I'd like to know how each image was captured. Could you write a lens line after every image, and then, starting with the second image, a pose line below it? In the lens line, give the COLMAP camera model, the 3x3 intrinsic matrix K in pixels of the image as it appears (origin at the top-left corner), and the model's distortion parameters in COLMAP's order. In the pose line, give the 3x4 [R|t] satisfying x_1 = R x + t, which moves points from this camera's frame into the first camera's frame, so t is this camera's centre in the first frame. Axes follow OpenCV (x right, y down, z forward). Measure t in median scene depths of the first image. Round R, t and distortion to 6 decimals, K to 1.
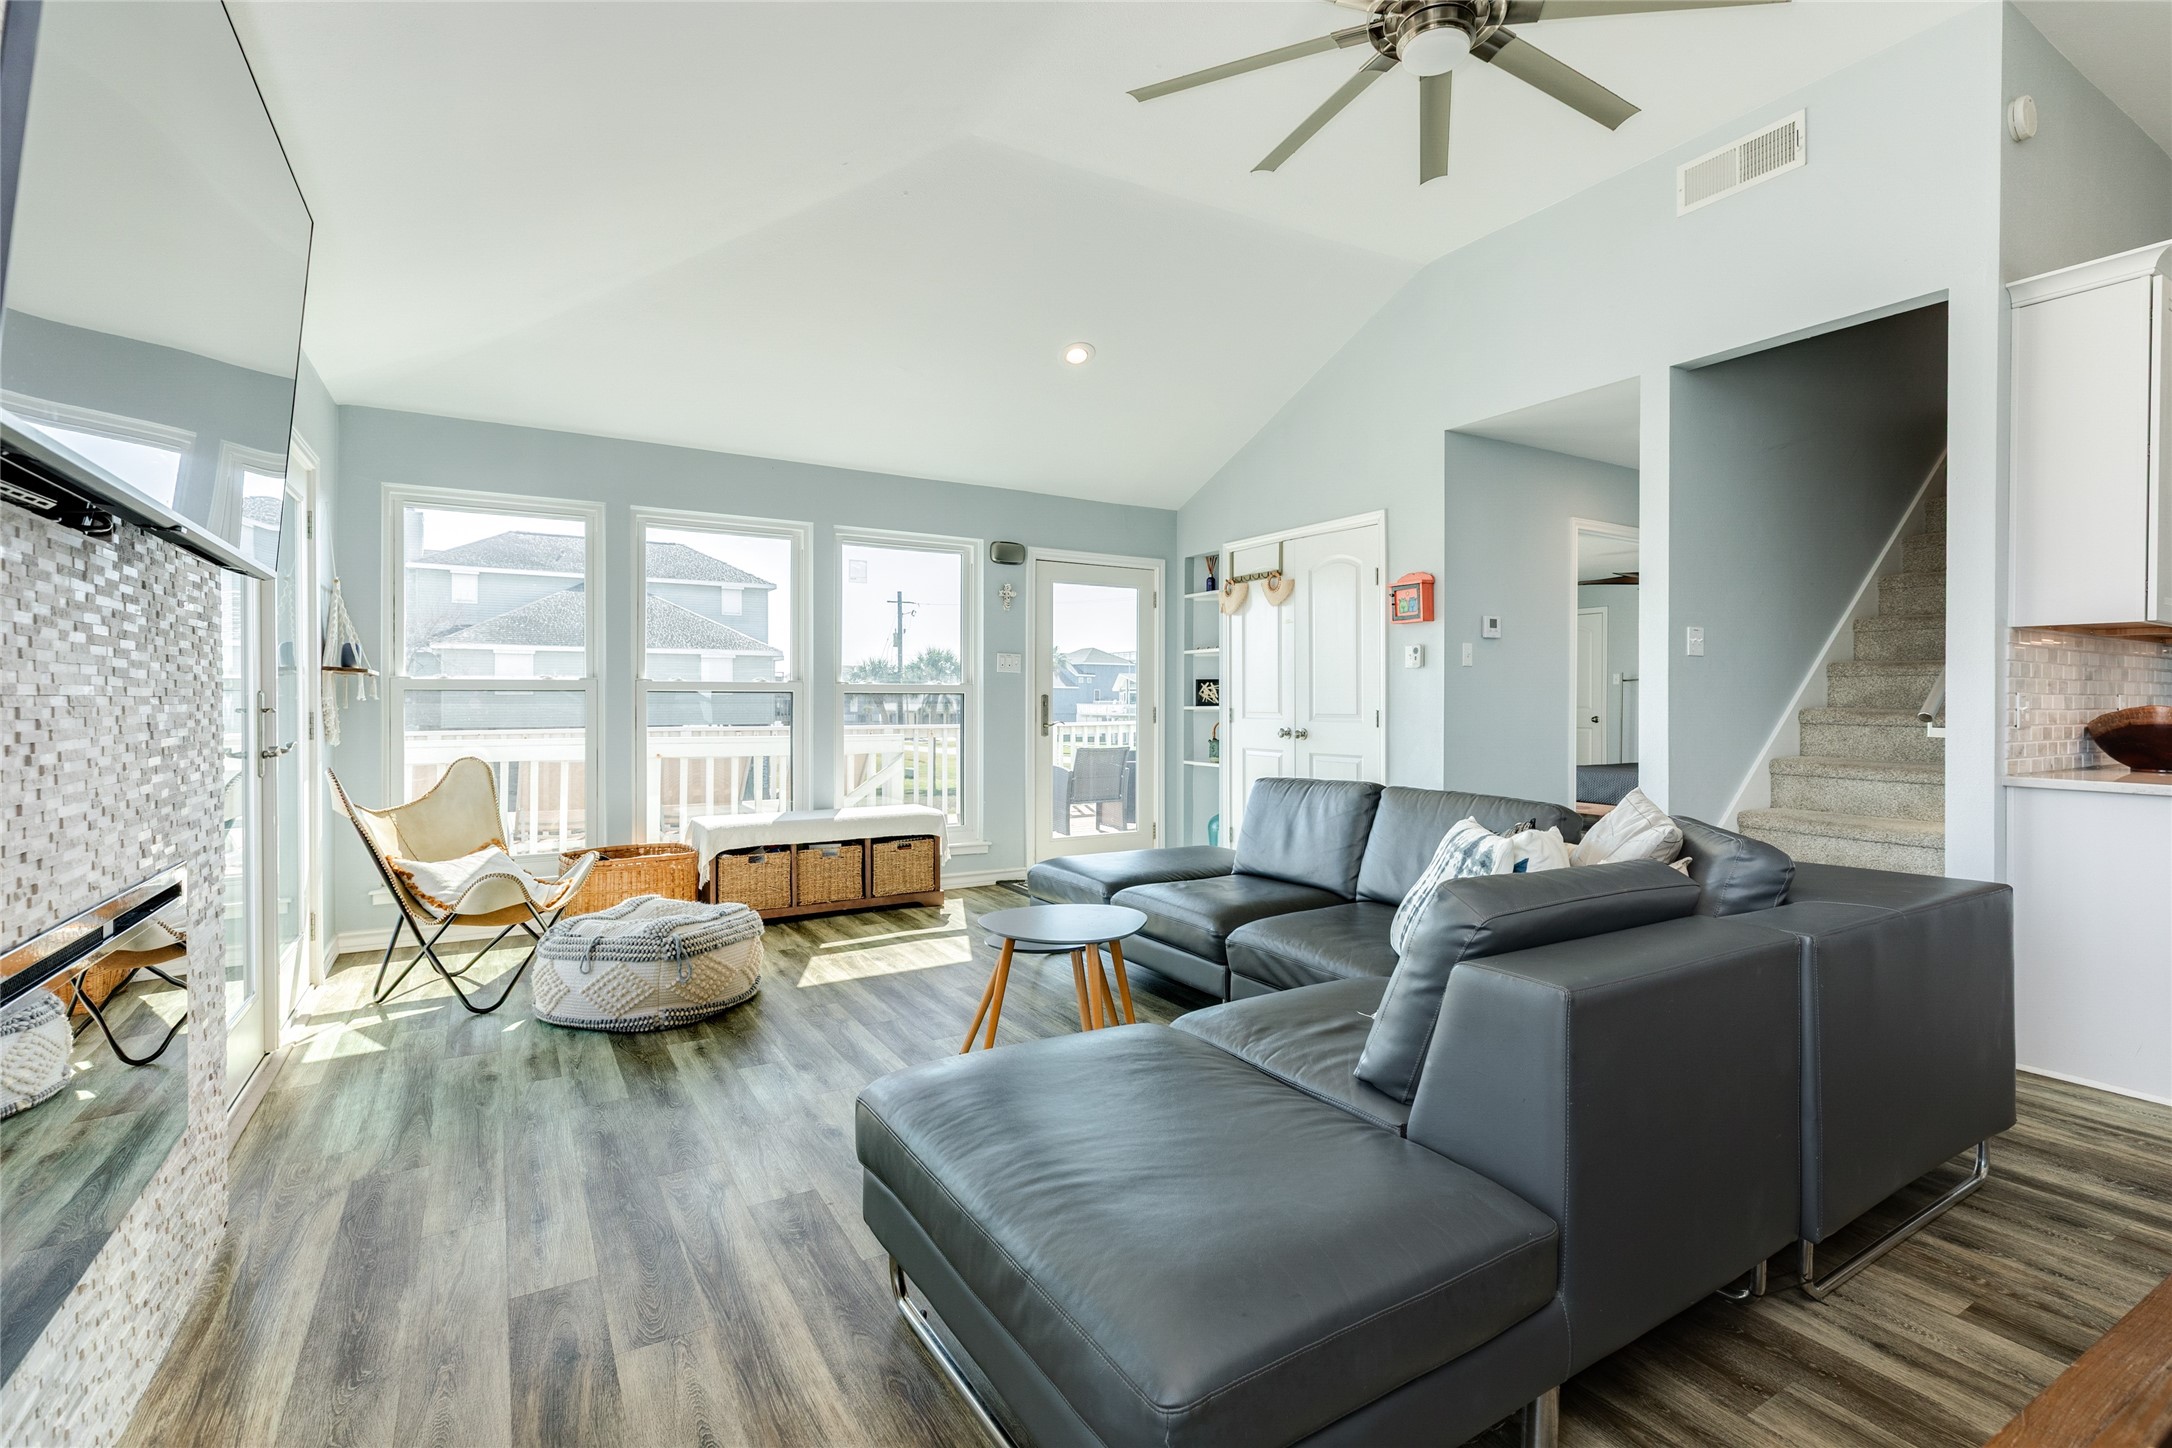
lens RADIAL K [[1012.6, 0, 1119.5], [0, 1012.6, 698.0], [0, 0, 1]] dist [0.003698, -0.000304]
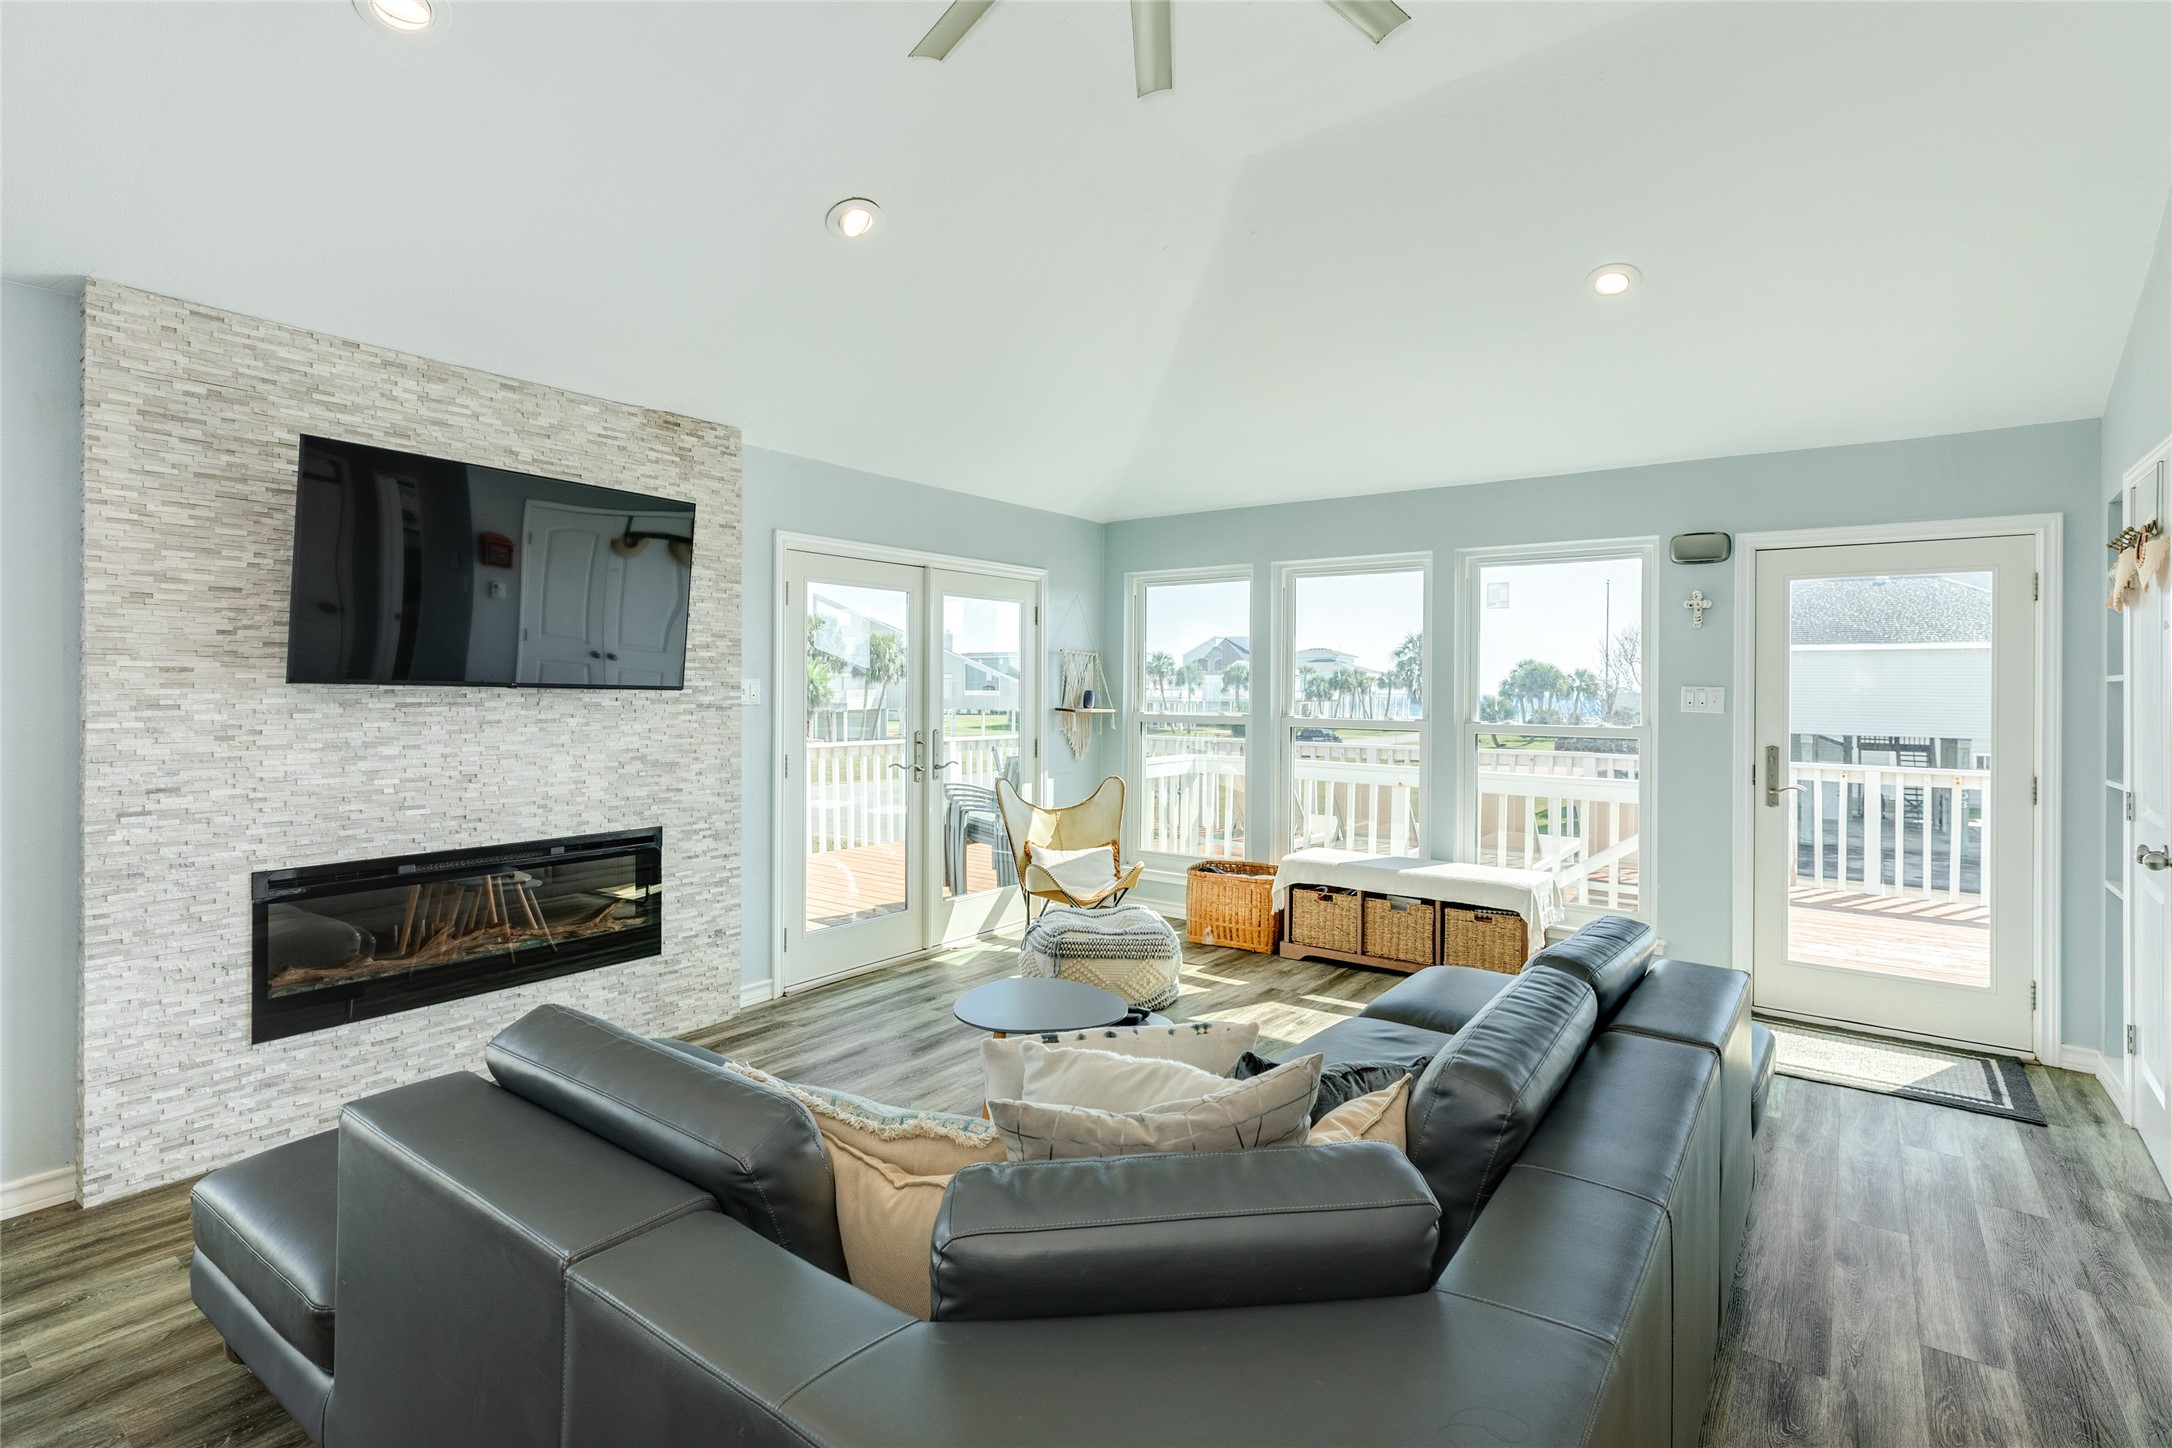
lens RADIAL K [[1031.3, 0, 1069.1], [0, 1031.3, 680.7], [0, 0, 1]] dist [0.004283, 0.001213]
pose [[0.356010, -0.004319, -0.934472, 0.697880], [-0.006566, 0.999953, -0.007123, -0.066519], [0.934459, 0.008671, 0.355965, 0.525487]]
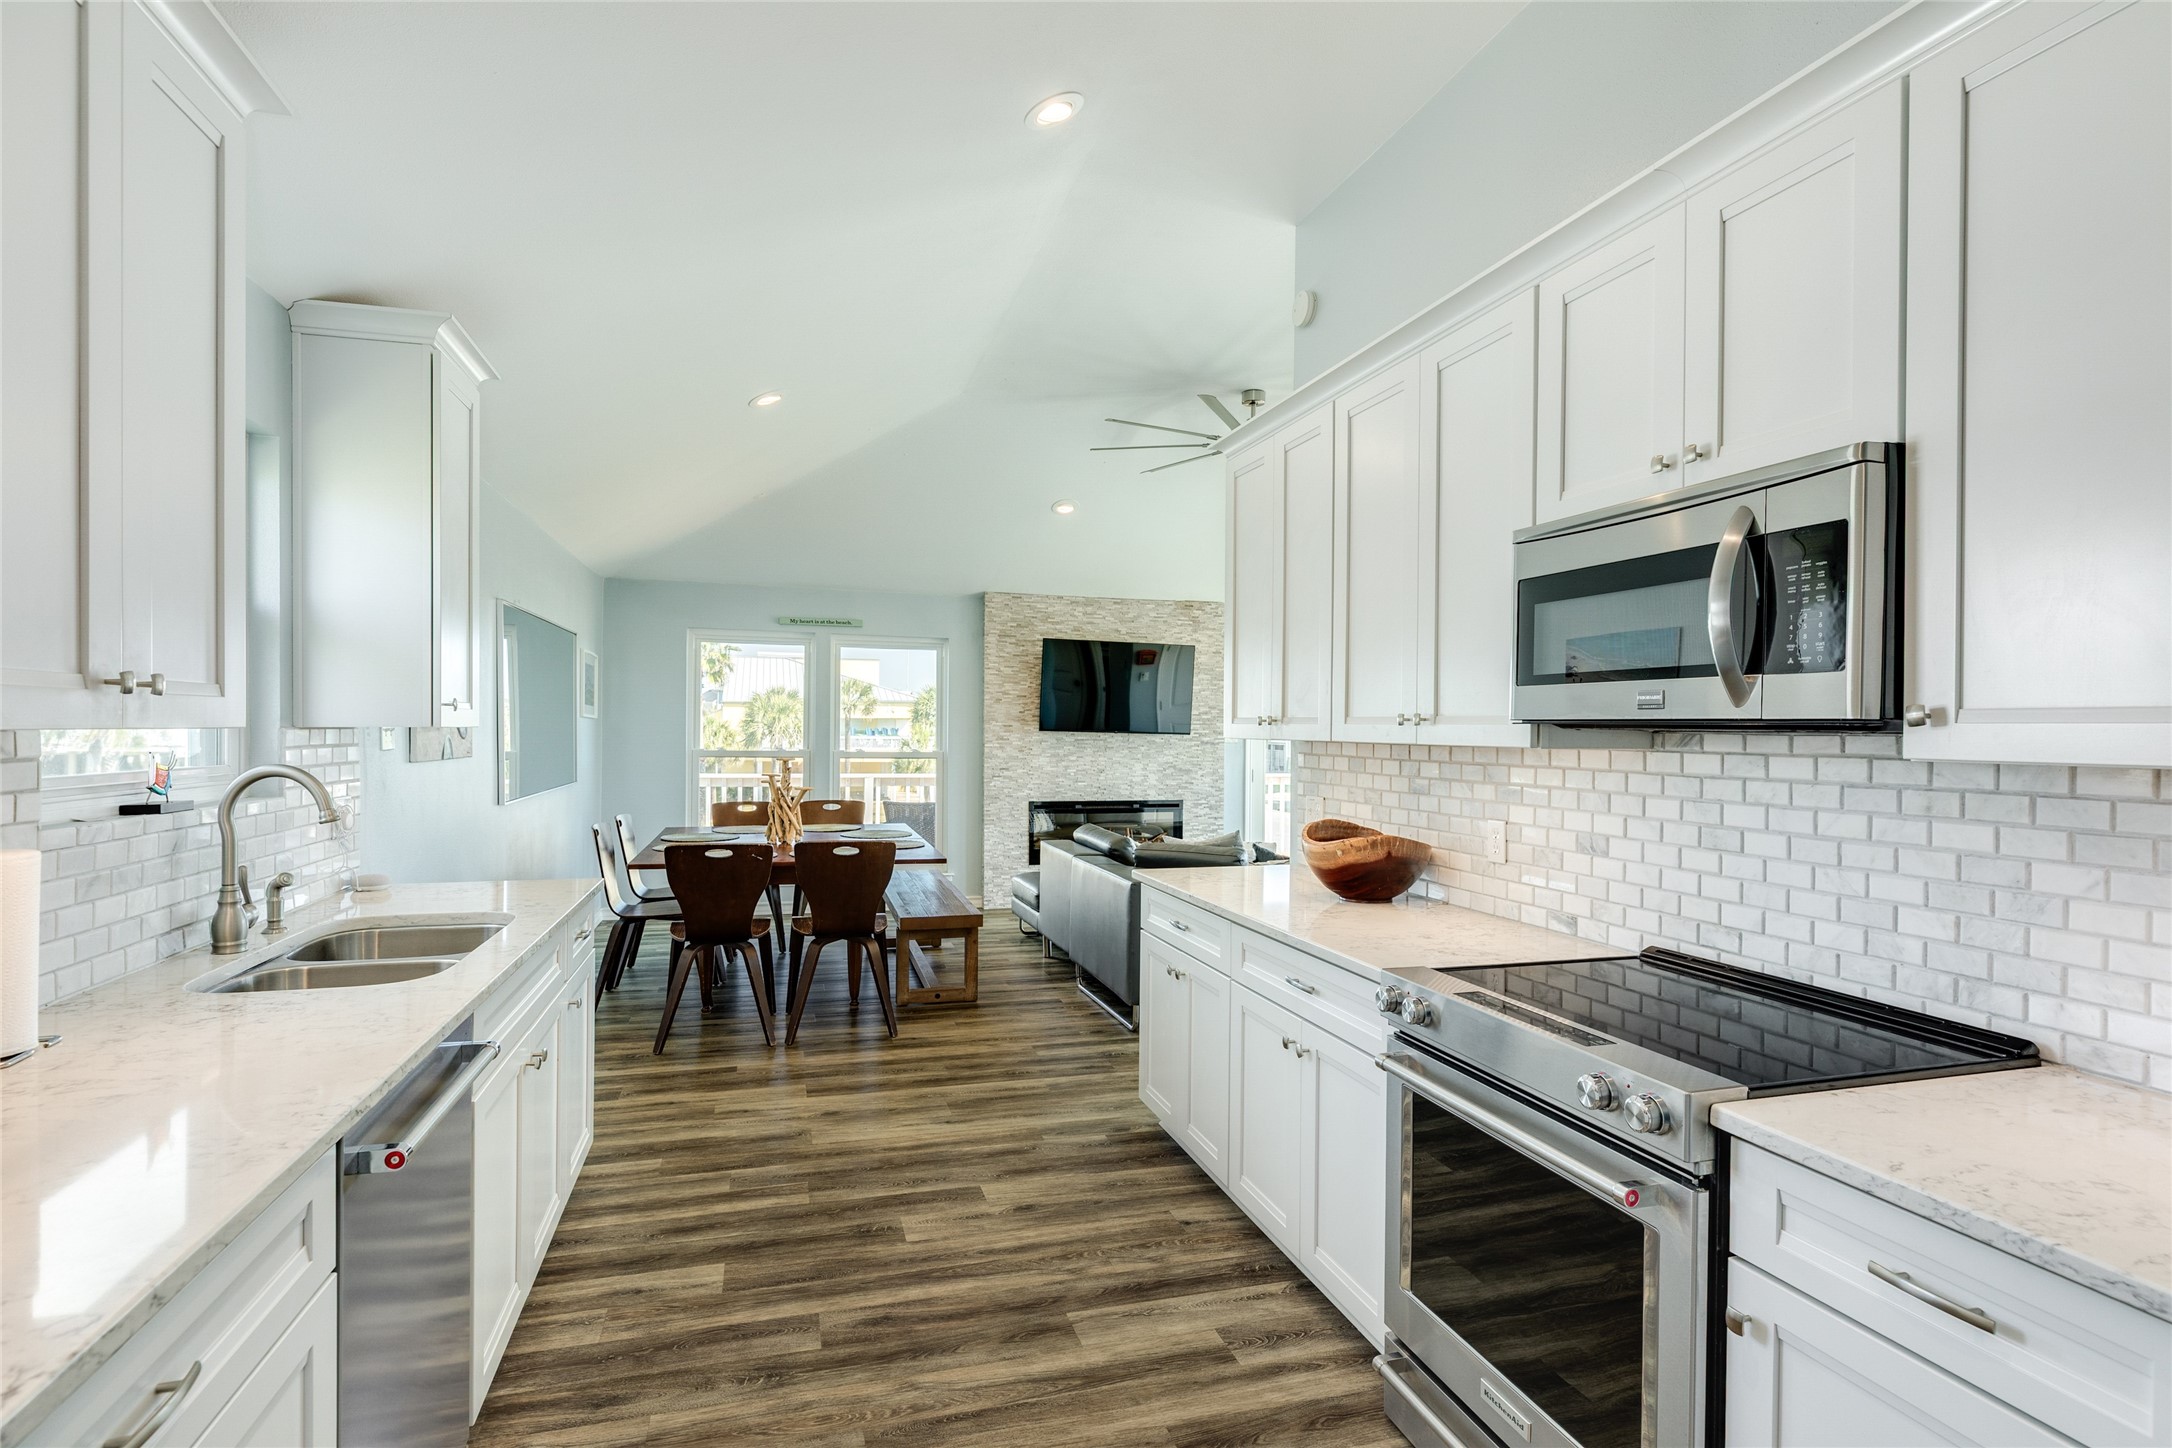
lens RADIAL K [[1012.6, 0, 1064.2], [0, 1012.6, 734.4], [0, 0, 1]] dist [0.003698, -0.000304]
pose [[-0.272157, -0.000267, -0.962253, 1.744142], [-0.012191, 0.999921, 0.003170, -0.066300], [0.962176, 0.012594, -0.272138, 0.866976]]
